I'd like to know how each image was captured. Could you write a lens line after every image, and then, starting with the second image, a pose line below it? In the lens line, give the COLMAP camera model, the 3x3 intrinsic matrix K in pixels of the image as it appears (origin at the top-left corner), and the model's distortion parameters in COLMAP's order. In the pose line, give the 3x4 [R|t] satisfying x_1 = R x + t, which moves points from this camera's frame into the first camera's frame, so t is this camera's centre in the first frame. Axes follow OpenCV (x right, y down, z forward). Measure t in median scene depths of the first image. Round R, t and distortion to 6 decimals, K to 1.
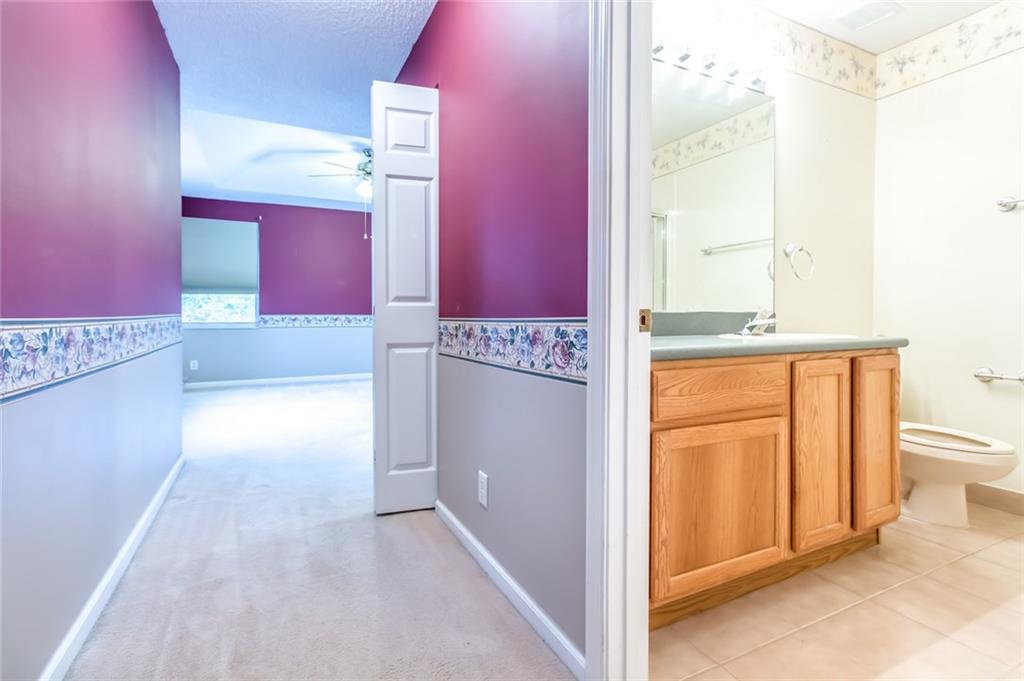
lens RADIAL K [[483.2, 0, 502.2], [0, 483.2, 328.4], [0, 0, 1]] dist [0.003684, 0.000774]
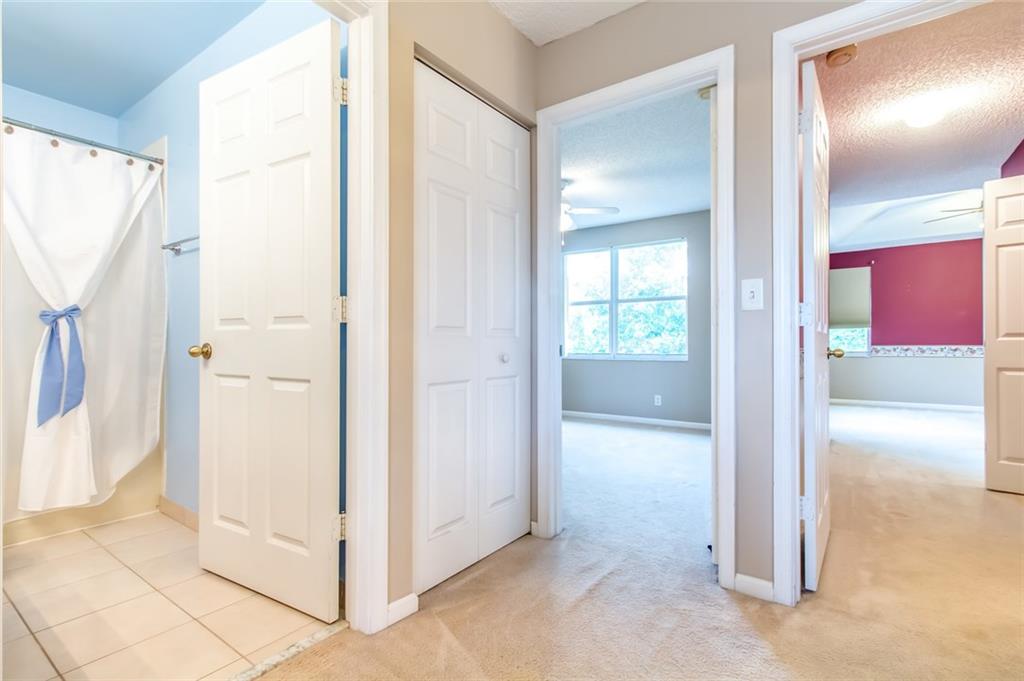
lens RADIAL K [[489.7, 0, 512.0], [0, 489.7, 340.5], [0, 0, 1]] dist [-0.001269, -0.000468]
pose [[0.478209, -0.009261, -0.878197, 0.170524], [-0.022401, 0.999490, -0.022738, 0.009009], [0.877961, 0.030546, 0.477758, -0.464573]]
